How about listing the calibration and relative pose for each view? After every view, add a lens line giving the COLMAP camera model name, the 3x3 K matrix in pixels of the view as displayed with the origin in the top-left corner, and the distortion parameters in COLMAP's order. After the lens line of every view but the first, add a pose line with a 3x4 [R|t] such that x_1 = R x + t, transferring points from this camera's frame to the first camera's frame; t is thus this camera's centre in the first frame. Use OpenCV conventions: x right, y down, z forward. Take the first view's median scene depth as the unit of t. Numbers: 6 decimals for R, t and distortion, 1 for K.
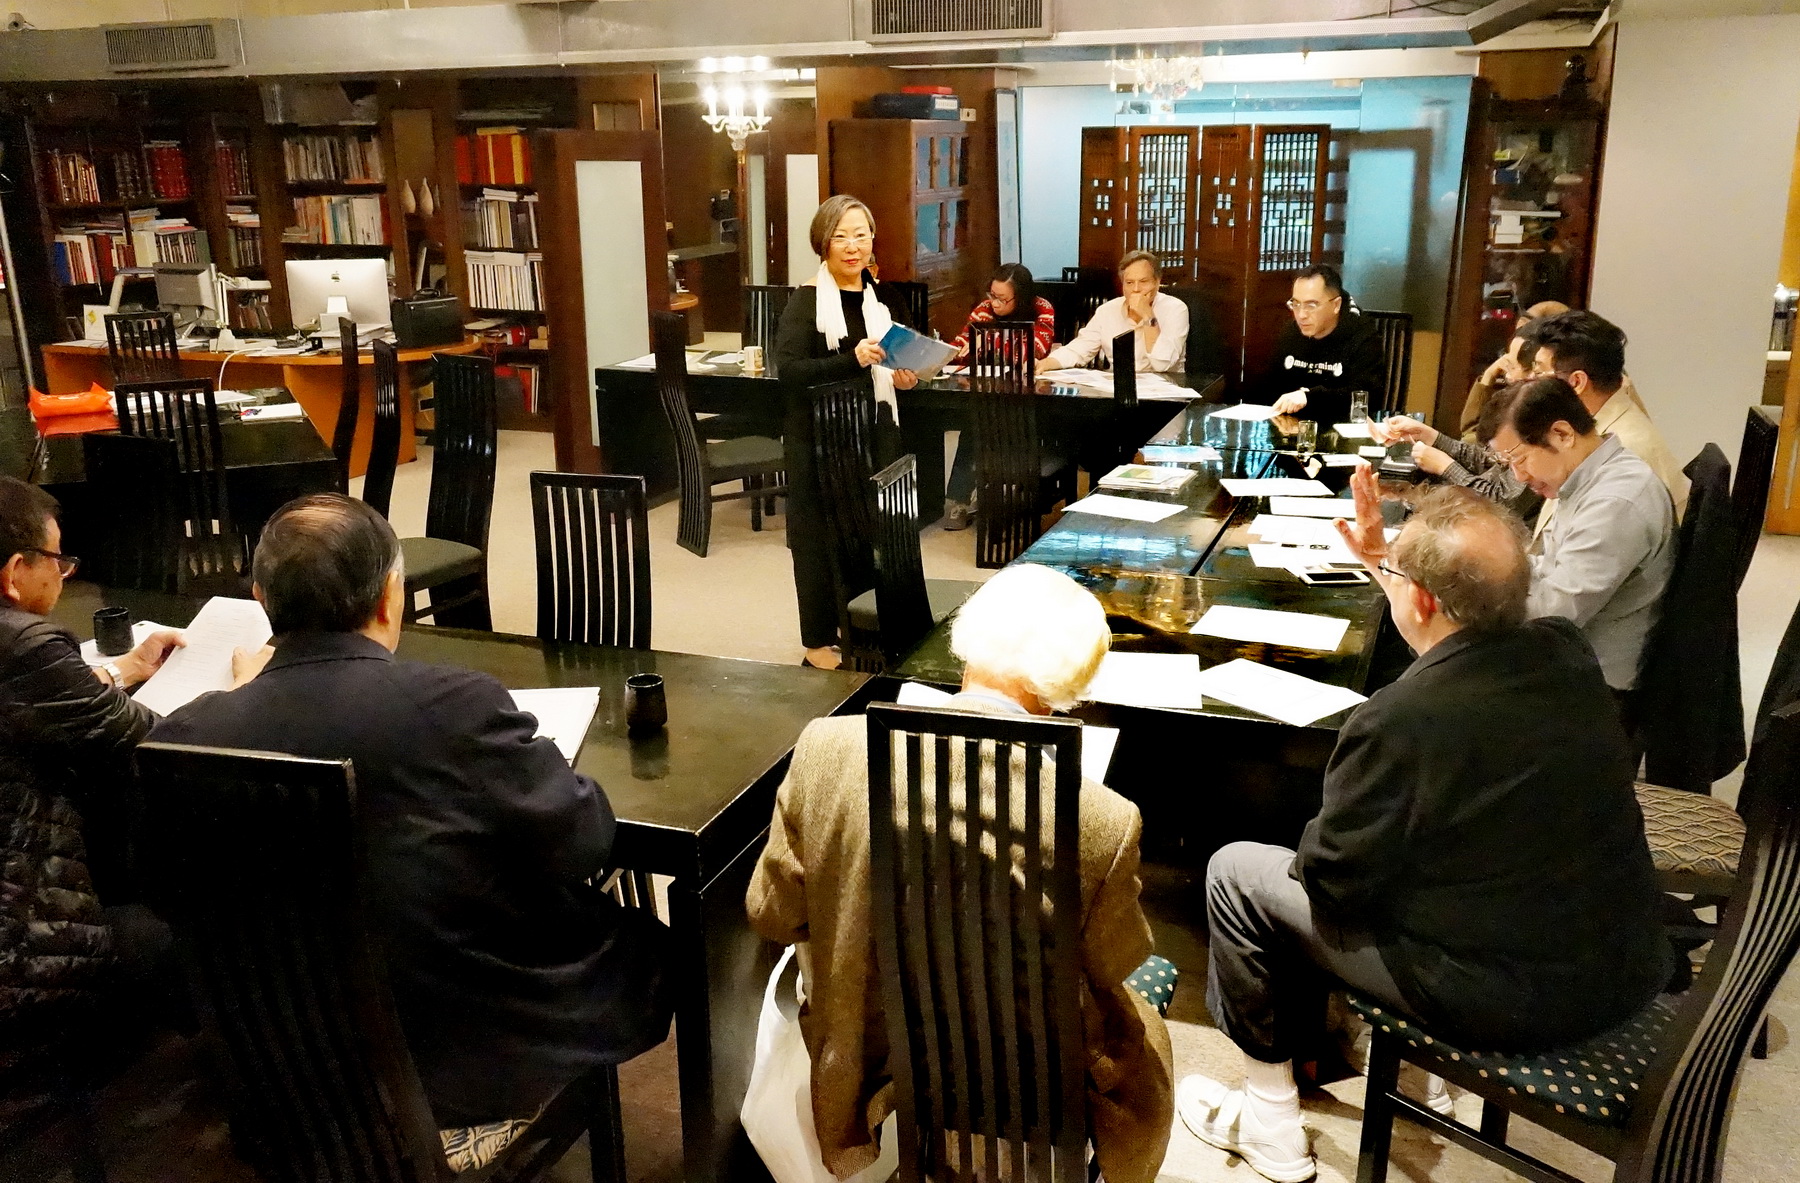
lens RADIAL K [[1512.3, 0, 908.8], [0, 1512.3, 571.2], [0, 0, 1]] dist [-0.005708, 0.010459]
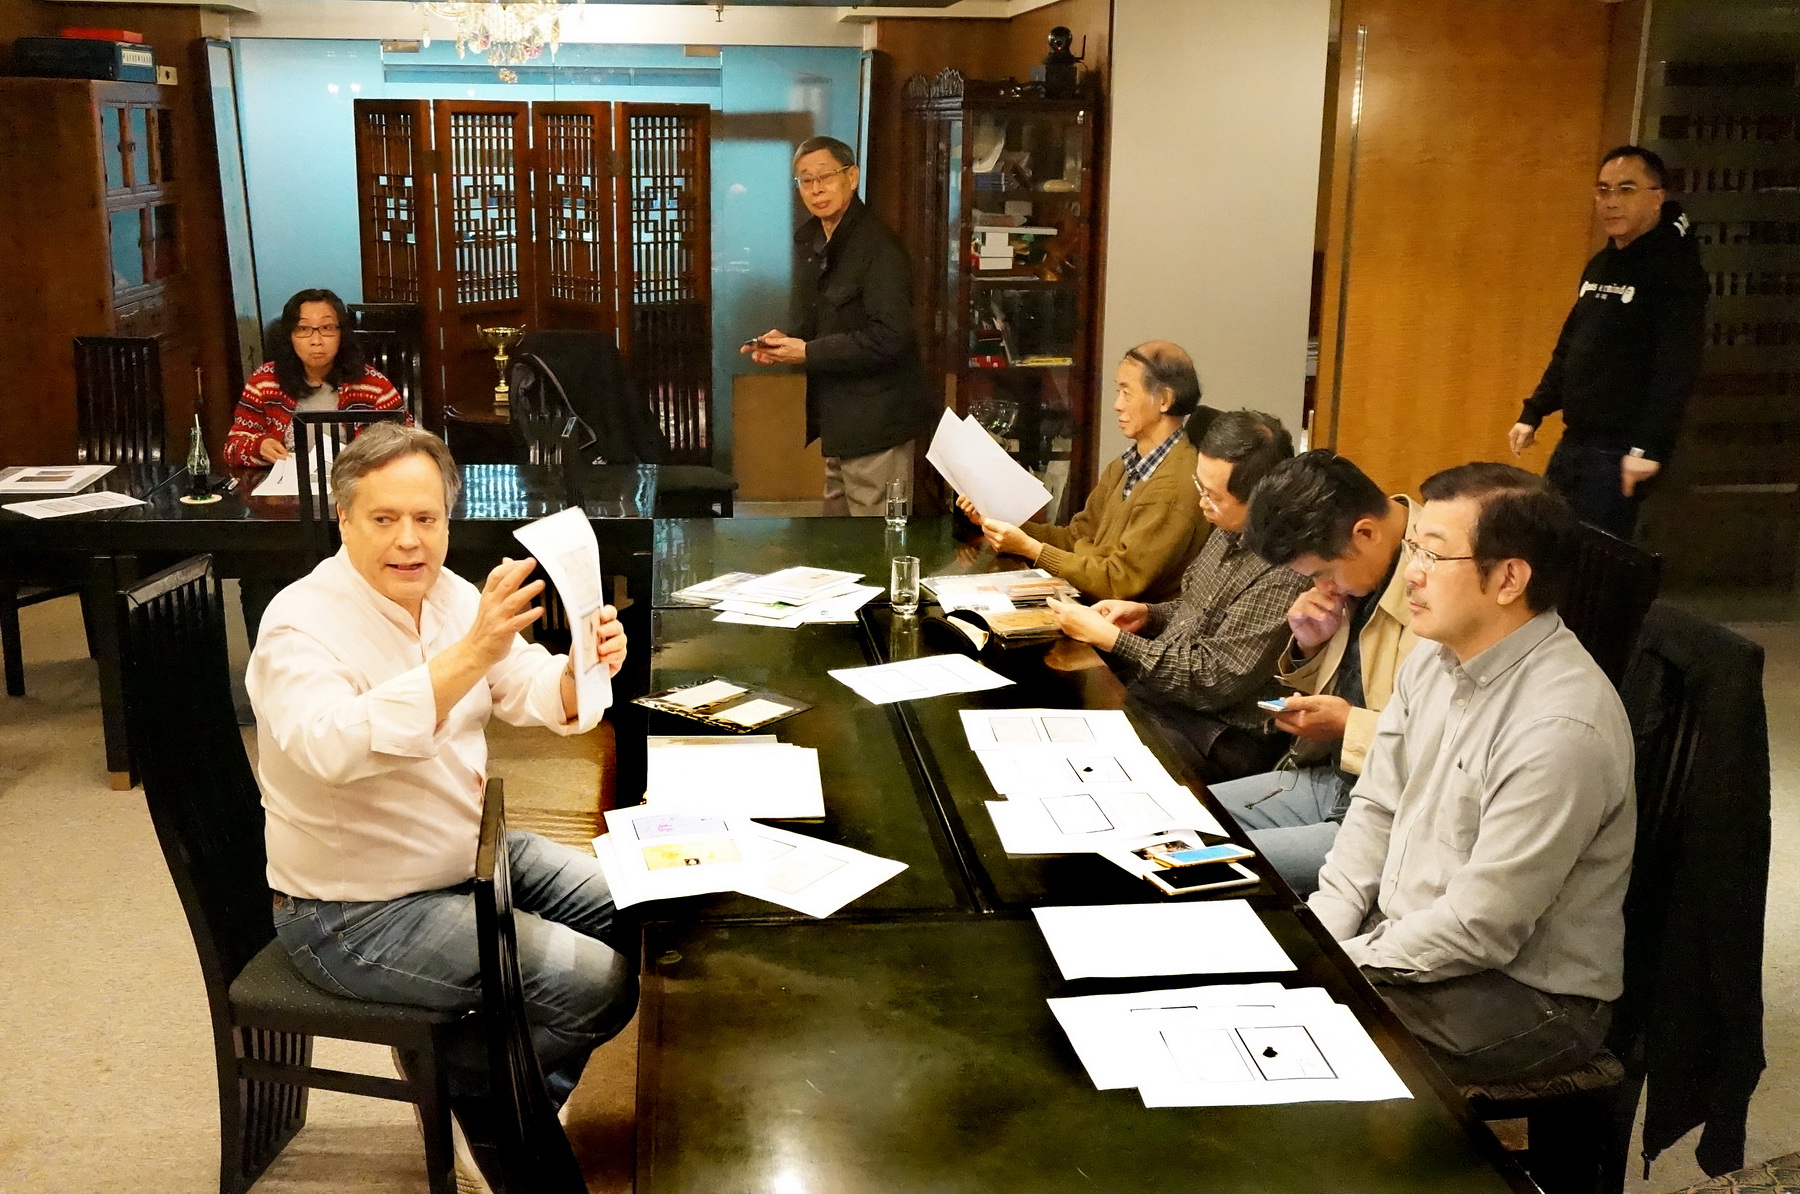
lens RADIAL K [[1799.2, 0, 874.6], [0, 1799.2, 582.5], [0, 0, 1]] dist [-0.009679, -0.005229]
pose [[0.890610, -0.089121, 0.445950, -0.058605], [0.100148, 0.994972, -0.001166, -0.052499], [-0.443604, 0.045699, 0.895057, 0.181464]]
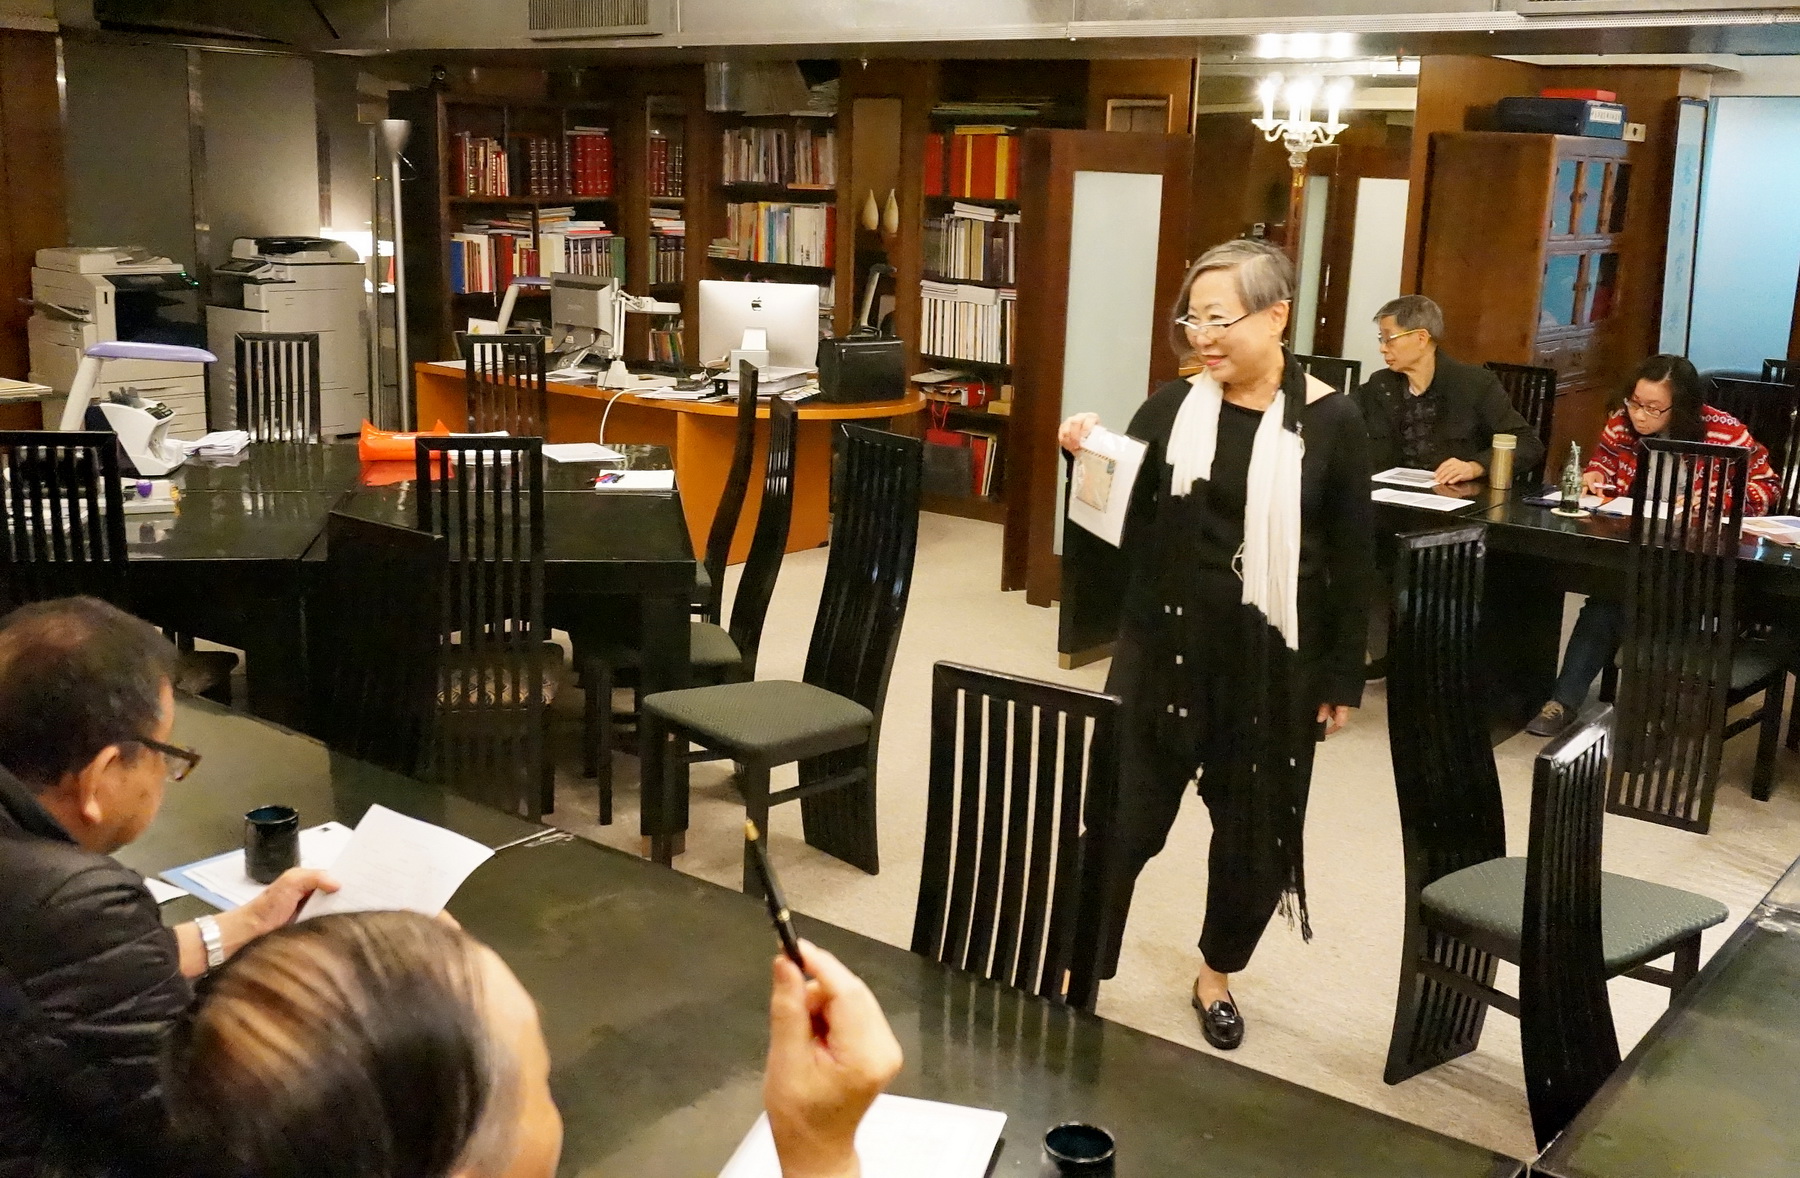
lens RADIAL K [[1827.7, 0, 913.0], [0, 1827.7, 583.9], [0, 0, 1]] dist [-0.008208, 0.033805]
pose [[0.955072, 0.106281, -0.276663, -0.024876], [-0.120217, 0.992170, -0.033854, -0.028173], [0.270899, 0.065593, 0.960370, 0.120827]]
